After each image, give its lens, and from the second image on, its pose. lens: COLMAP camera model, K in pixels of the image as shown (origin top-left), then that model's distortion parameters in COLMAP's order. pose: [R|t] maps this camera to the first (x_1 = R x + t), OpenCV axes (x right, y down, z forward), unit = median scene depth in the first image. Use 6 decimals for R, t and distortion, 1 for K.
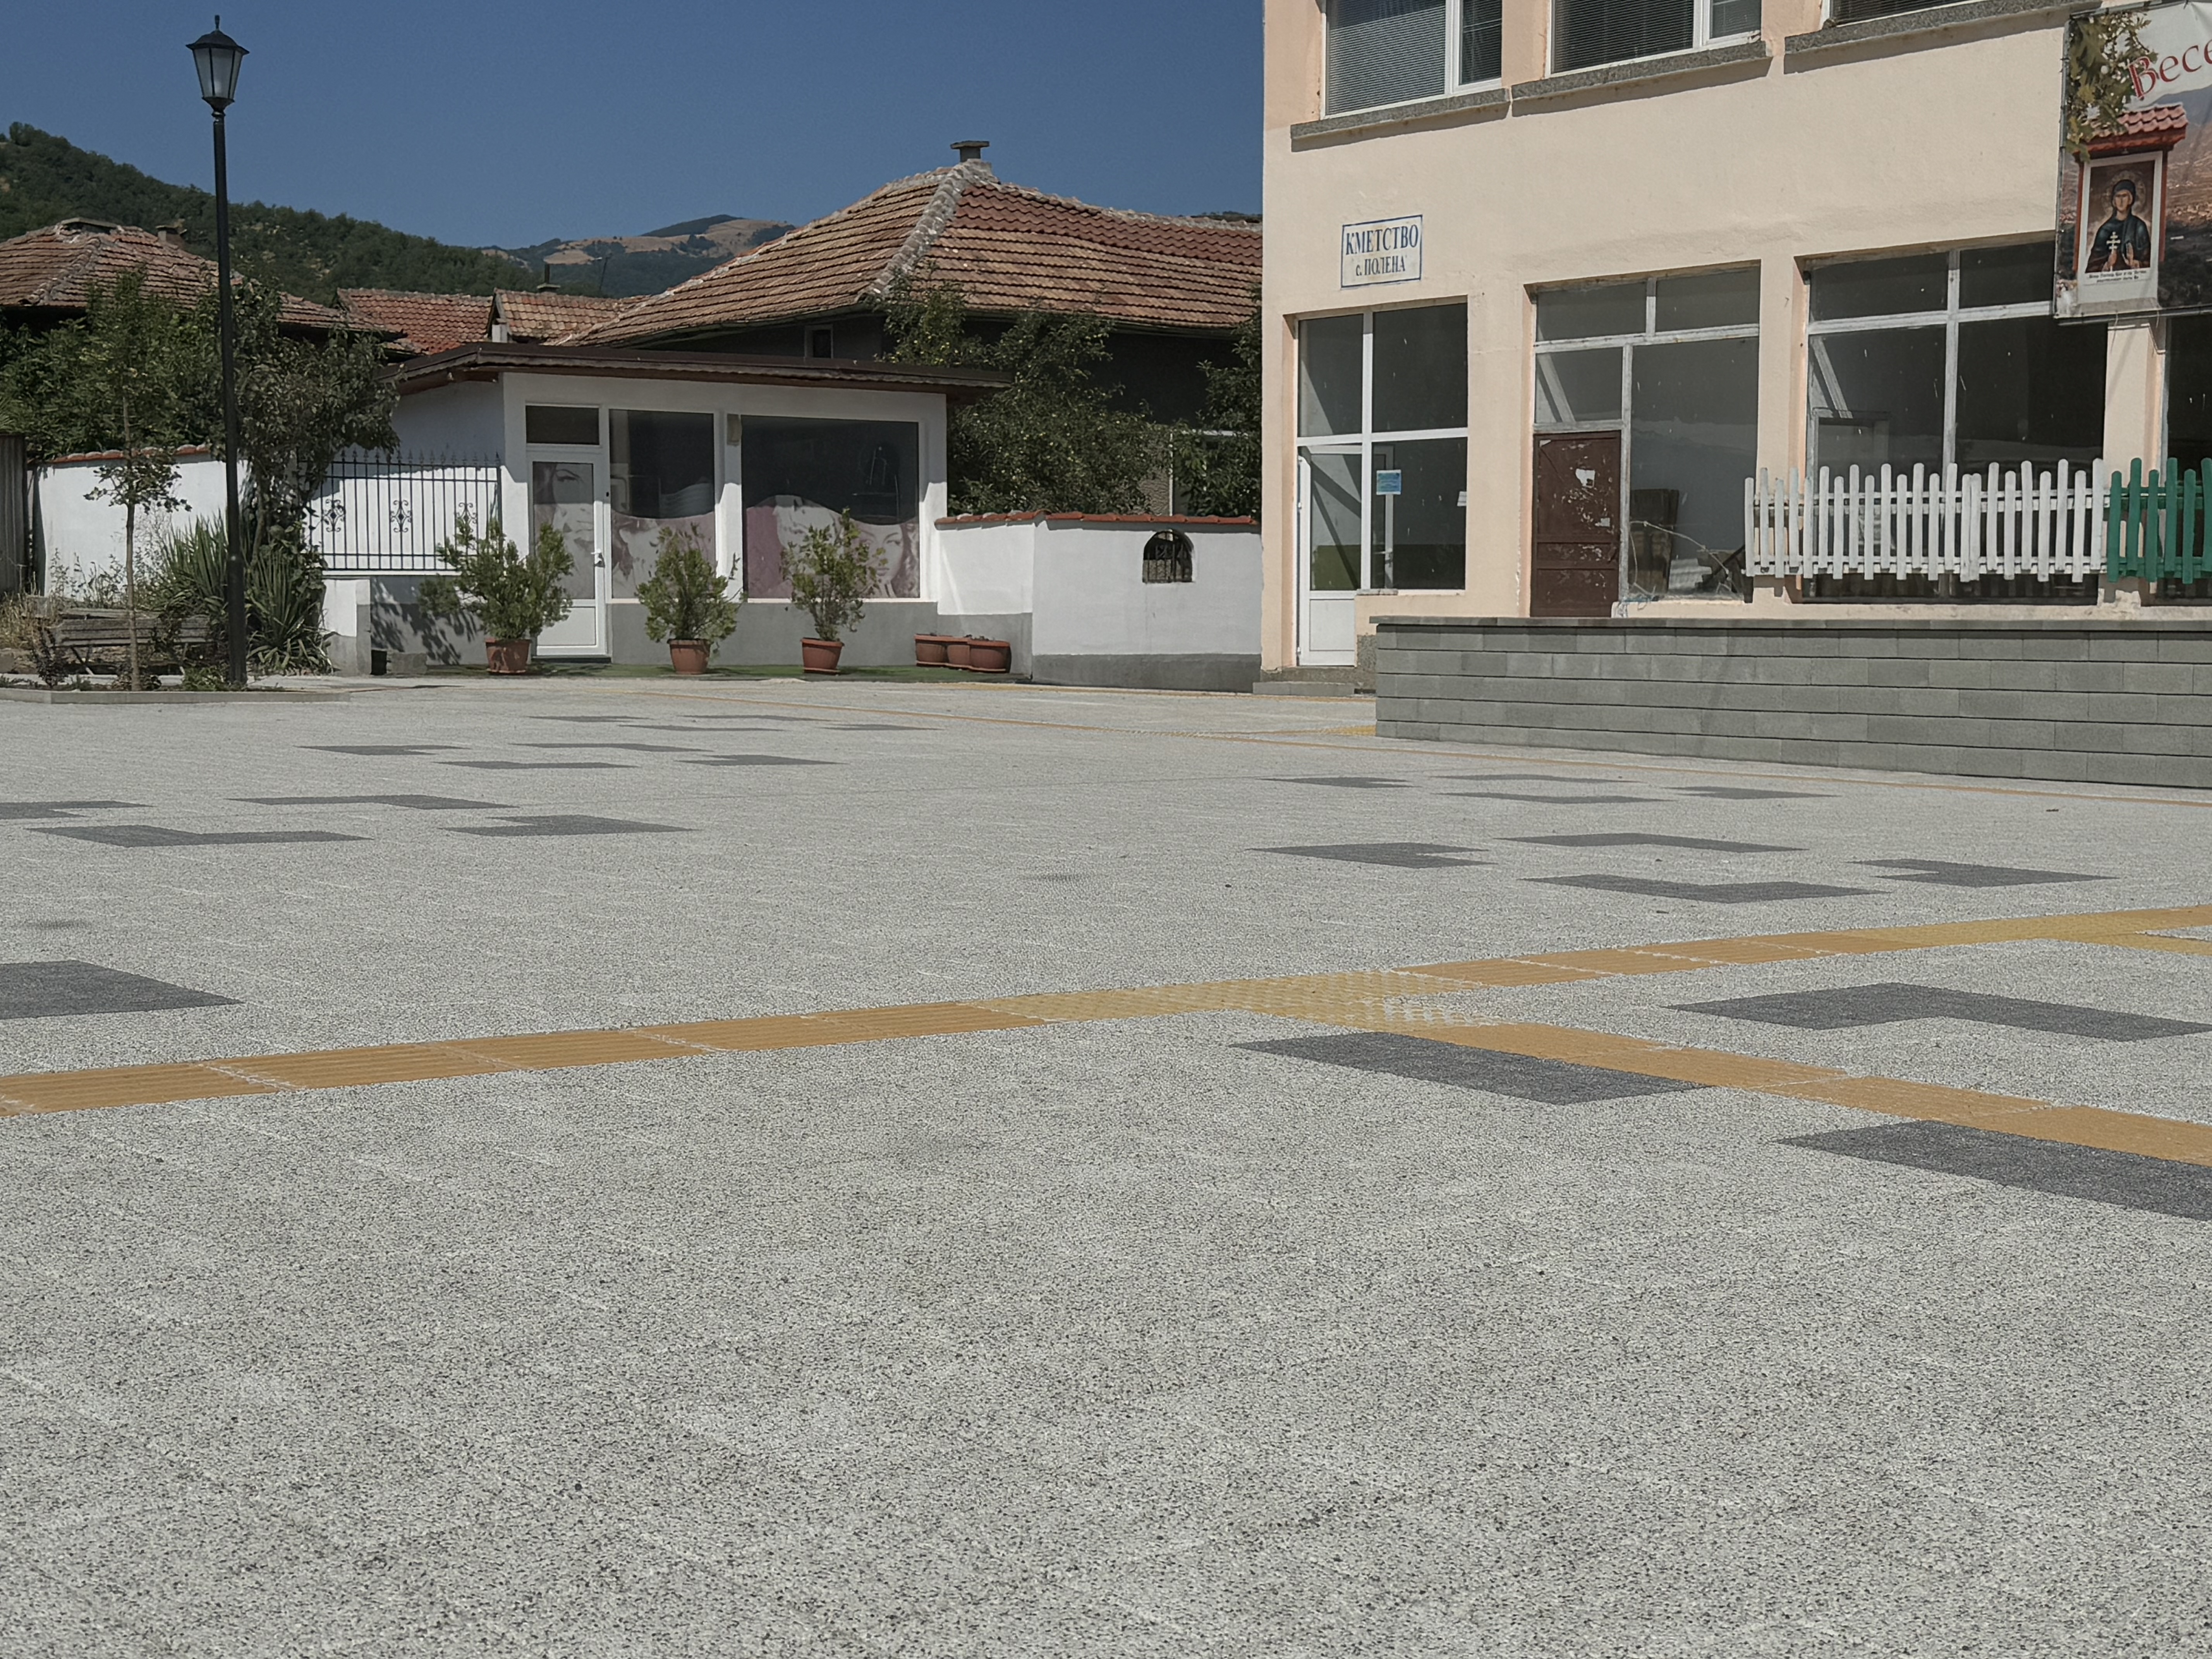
lens RADIAL K [[3080.8, 0, 1120.7], [0, 3080.8, 826.7], [0, 0, 1]] dist [0.112508, 0.000000]
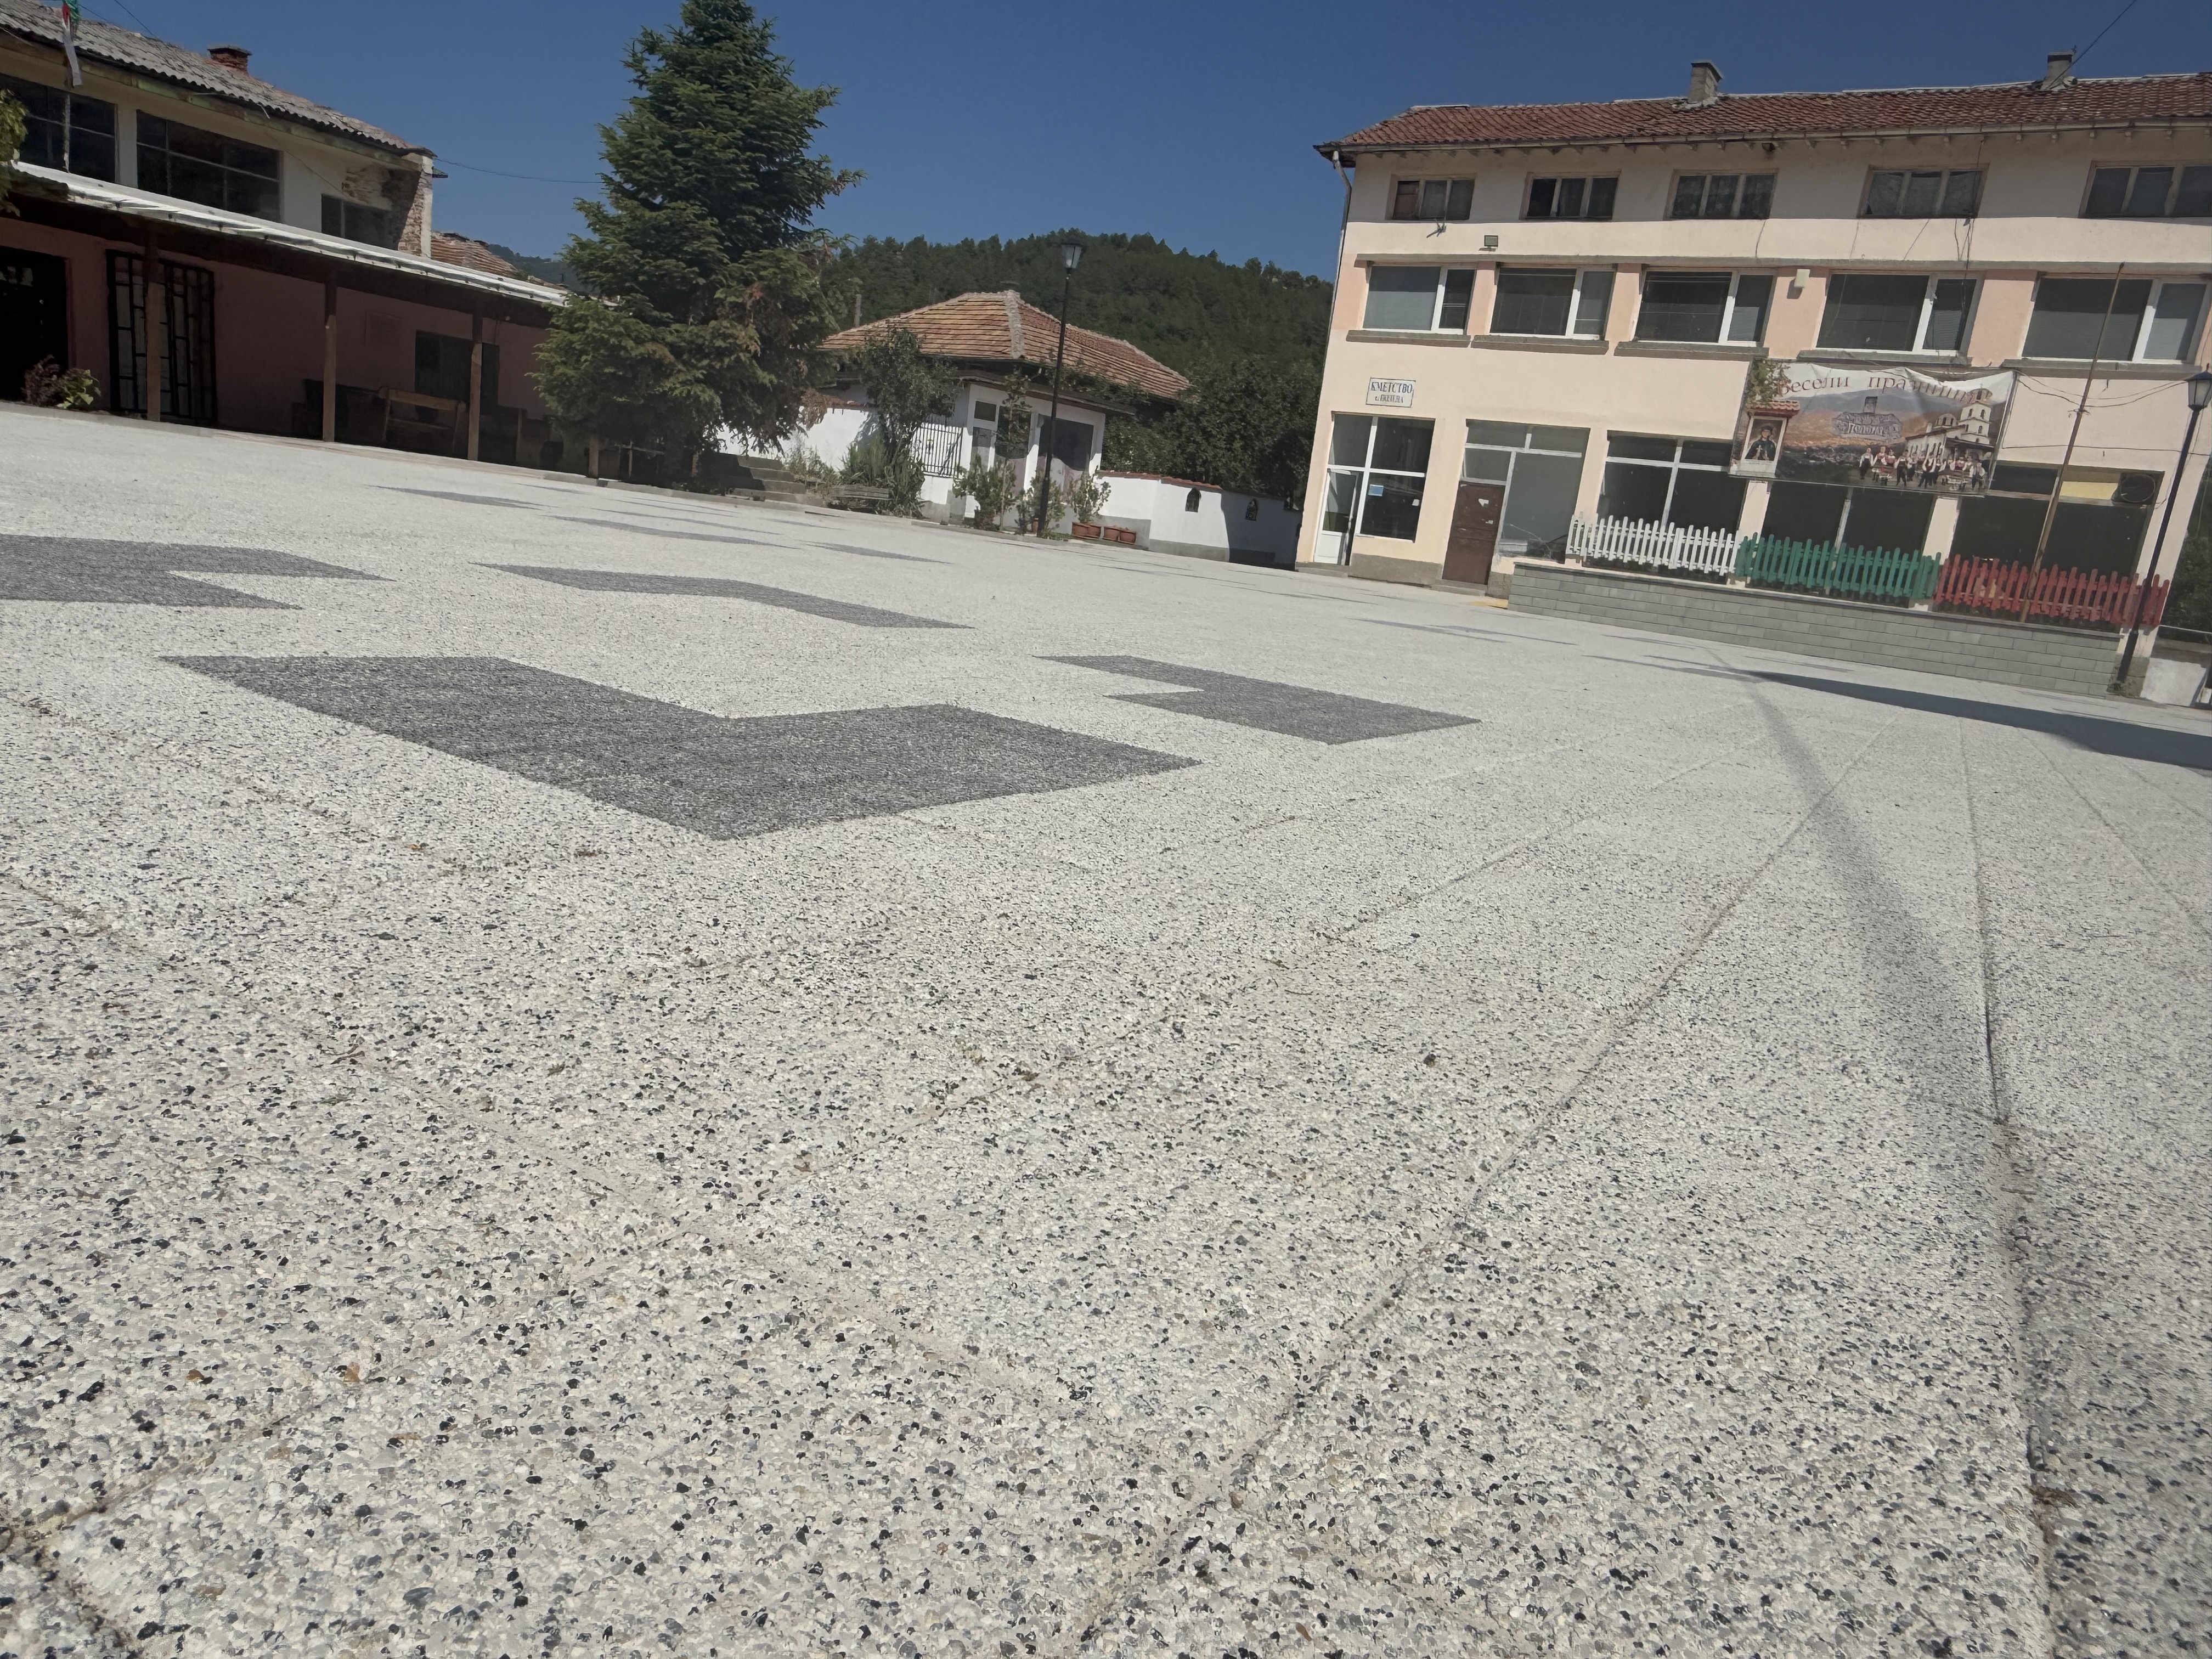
lens RADIAL K [[1423.1, 0, 1067.7], [0, 1423.1, 815.9], [0, 0, 1]] dist [0.006808, -0.001809]
pose [[0.946831, 0.049219, 0.317944, -0.481365], [-0.097733, 0.985531, 0.138483, 0.008013], [-0.306527, -0.162194, 0.937942, -0.006110]]
